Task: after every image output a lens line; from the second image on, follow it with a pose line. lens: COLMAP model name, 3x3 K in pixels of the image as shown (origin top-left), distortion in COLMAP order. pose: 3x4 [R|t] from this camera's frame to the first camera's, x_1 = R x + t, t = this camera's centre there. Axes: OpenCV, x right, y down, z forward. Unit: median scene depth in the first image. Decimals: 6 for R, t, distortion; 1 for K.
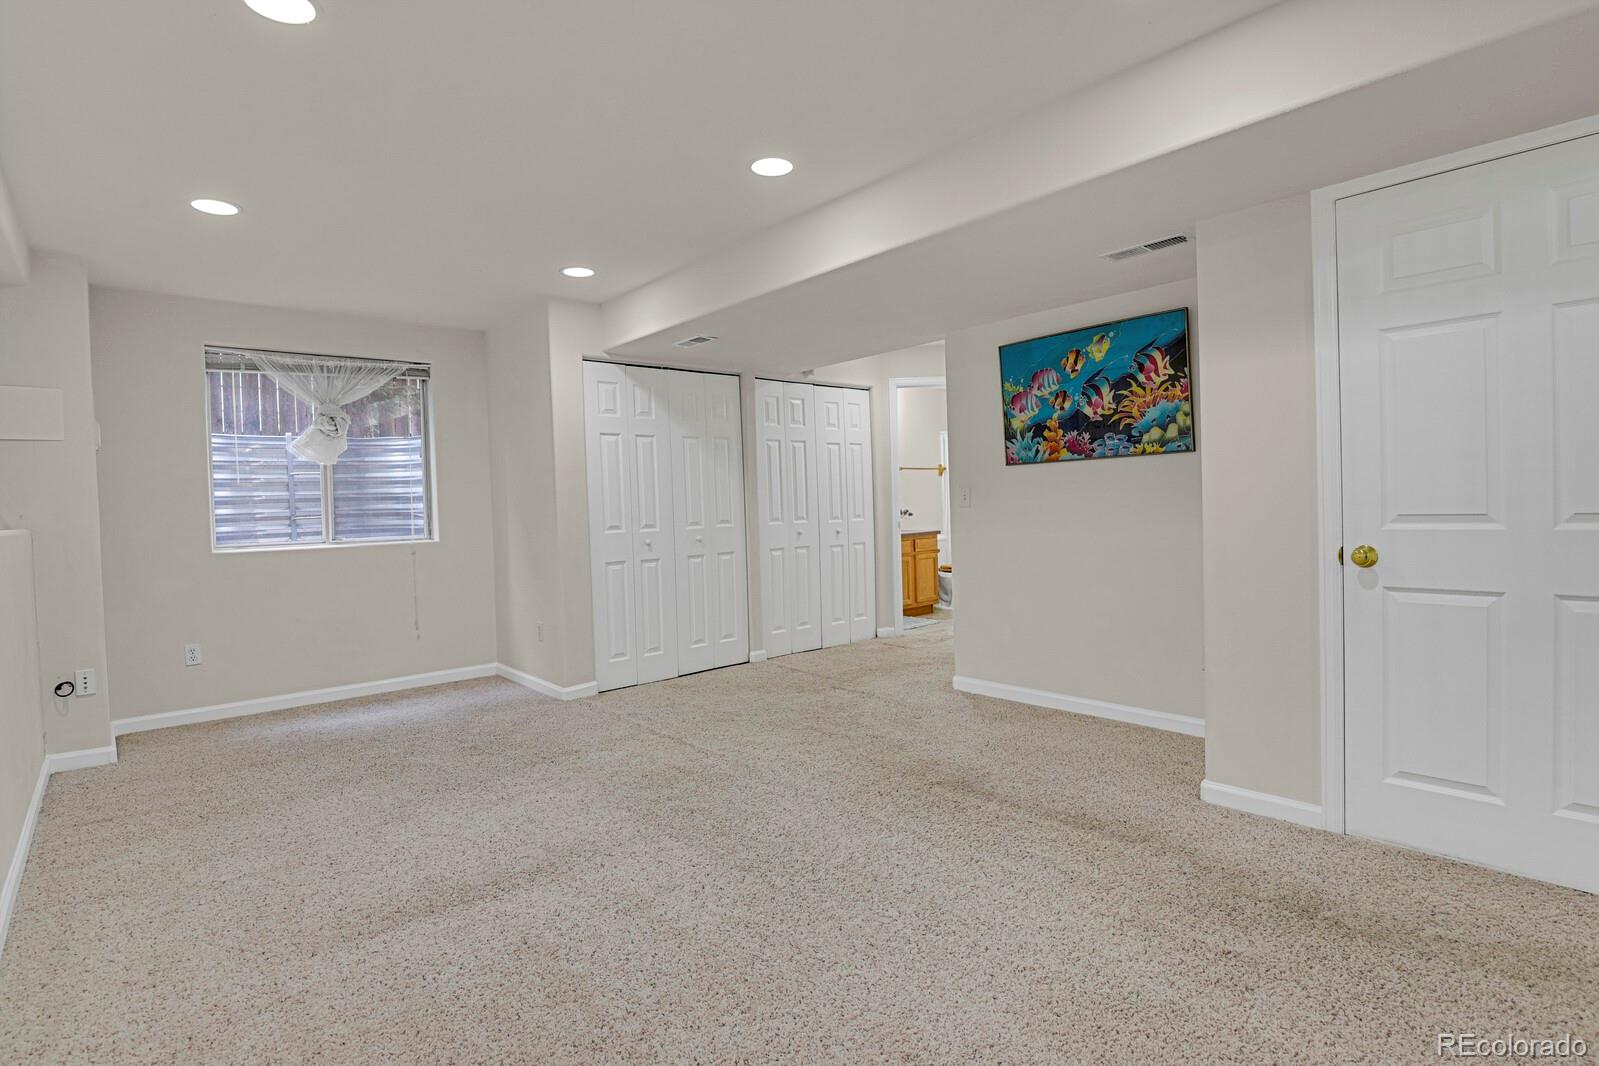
lens RADIAL K [[787.4, 0, 809.3], [0, 787.4, 523.6], [0, 0, 1]] dist [-0.015697, -0.009497]
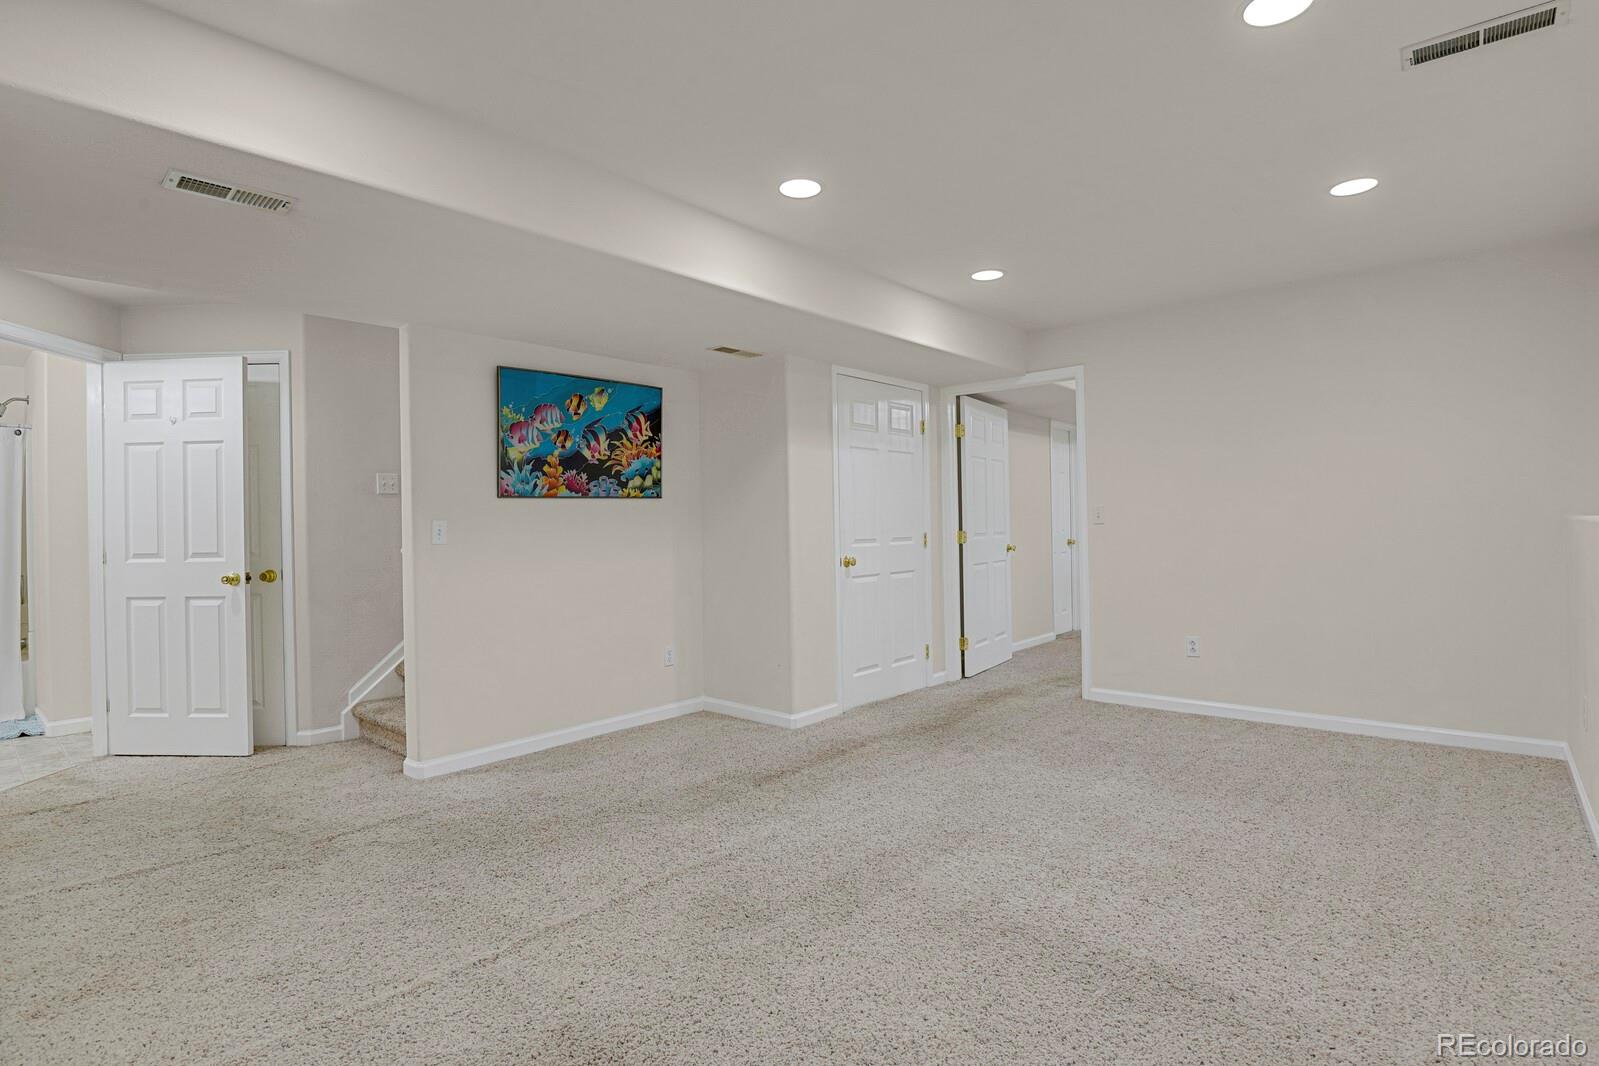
lens RADIAL K [[787.4, 0, 809.3], [0, 787.4, 523.6], [0, 0, 1]] dist [-0.015697, -0.009497]
pose [[-0.132807, 0.033858, 0.990563, -0.756547], [0.049572, 0.998392, -0.027479, -0.001804], [-0.989901, 0.045455, -0.134272, 0.845670]]
